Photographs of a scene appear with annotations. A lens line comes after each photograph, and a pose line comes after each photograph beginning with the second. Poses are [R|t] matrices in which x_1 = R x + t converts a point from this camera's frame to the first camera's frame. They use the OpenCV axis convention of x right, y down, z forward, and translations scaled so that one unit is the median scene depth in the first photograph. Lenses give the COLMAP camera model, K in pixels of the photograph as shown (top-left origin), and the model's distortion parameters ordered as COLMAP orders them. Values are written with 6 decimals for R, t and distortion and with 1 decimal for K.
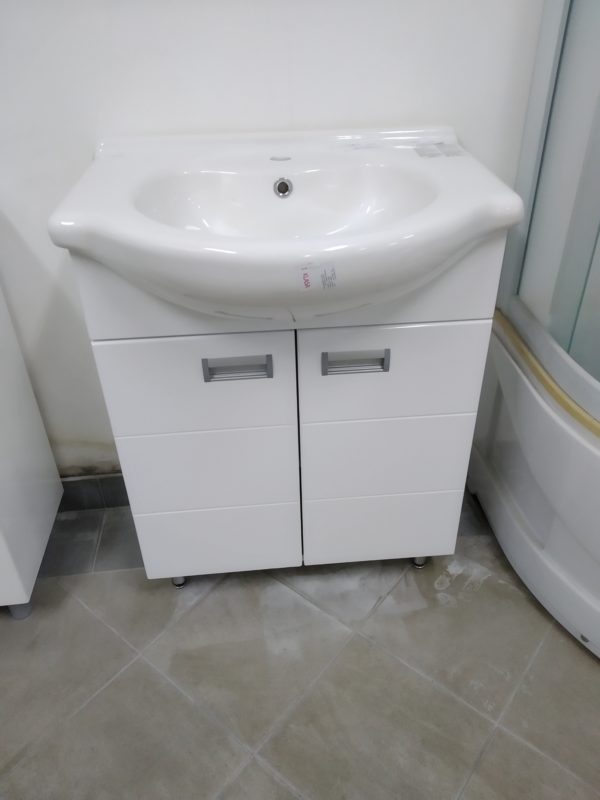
lens RADIAL K [[622.7, 0, 302.7], [0, 622.7, 391.1], [0, 0, 1]] dist [0.005151, -0.001084]
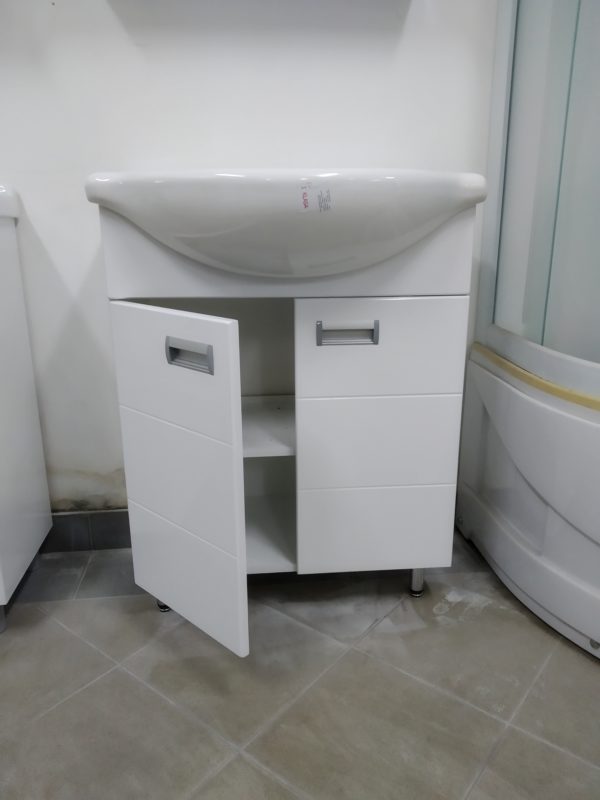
lens RADIAL K [[620.4, 0, 300.0], [0, 620.4, 400.0], [0, 0, 1]] dist [0.001037, 0.004808]
pose [[0.999861, 0.013149, 0.010269, -0.007027], [-0.009425, 0.953060, -0.302635, 0.339424], [-0.013766, 0.302496, 0.953051, 0.000597]]
